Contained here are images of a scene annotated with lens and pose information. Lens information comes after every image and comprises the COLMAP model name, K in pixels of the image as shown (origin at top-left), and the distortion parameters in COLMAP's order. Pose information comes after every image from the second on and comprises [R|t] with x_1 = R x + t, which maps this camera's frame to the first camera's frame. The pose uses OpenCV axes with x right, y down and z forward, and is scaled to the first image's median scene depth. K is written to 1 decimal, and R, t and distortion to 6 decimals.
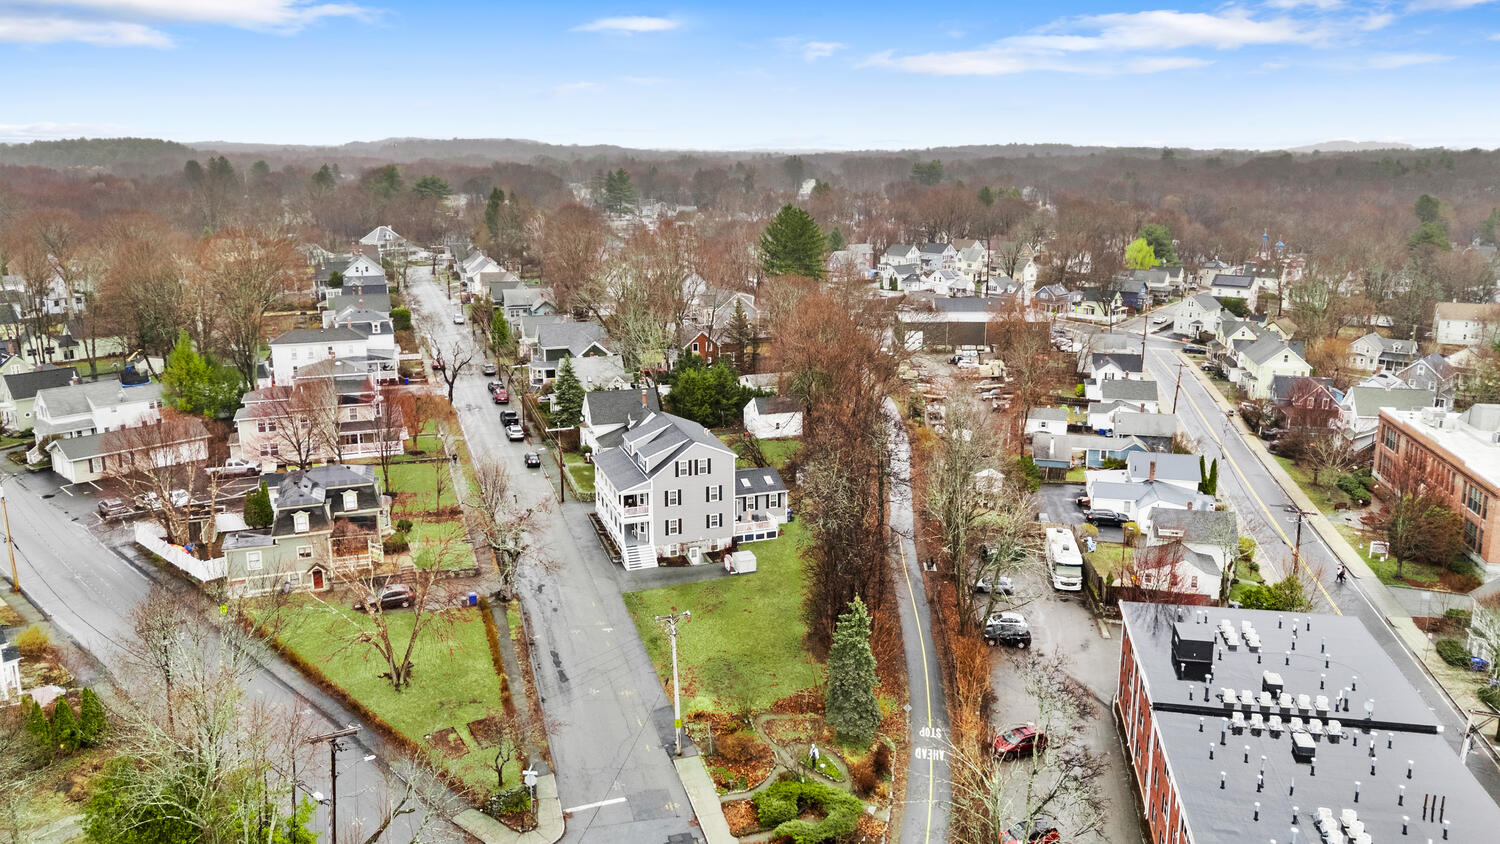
lens RADIAL K [[1089.6, 0, 750.0], [0, 1089.6, 422.0], [0, 0, 1]] dist [0.073880, -0.061611]
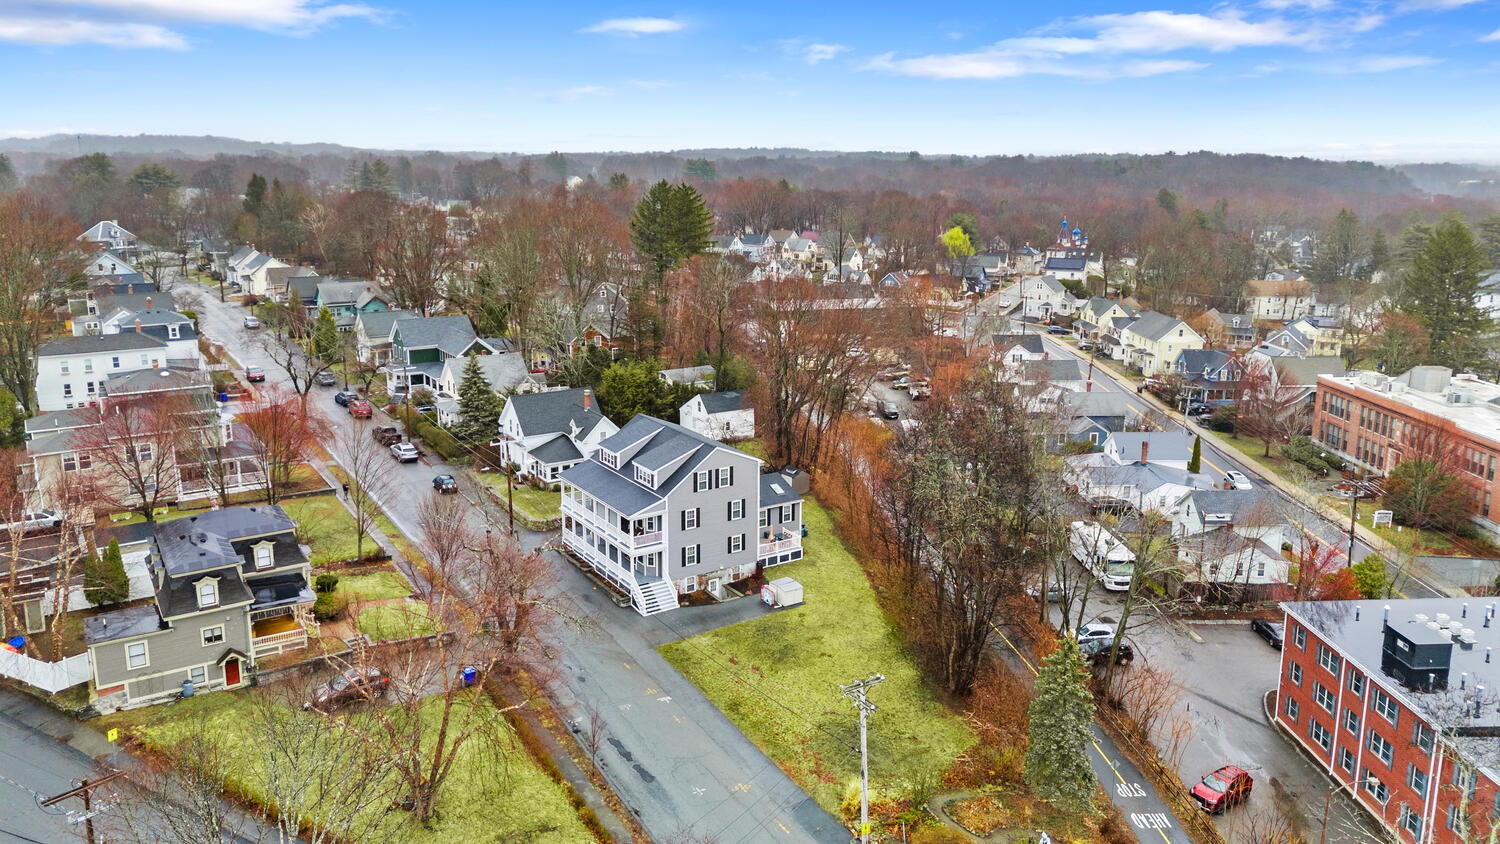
lens RADIAL K [[1089.6, 0, 750.0], [0, 1089.6, 422.0], [0, 0, 1]] dist [0.073880, -0.061611]
pose [[0.971018, -0.052671, 0.233129, -0.195539], [0.053774, 0.998552, 0.001626, -0.000029], [-0.232877, 0.010957, 0.972444, 0.200172]]
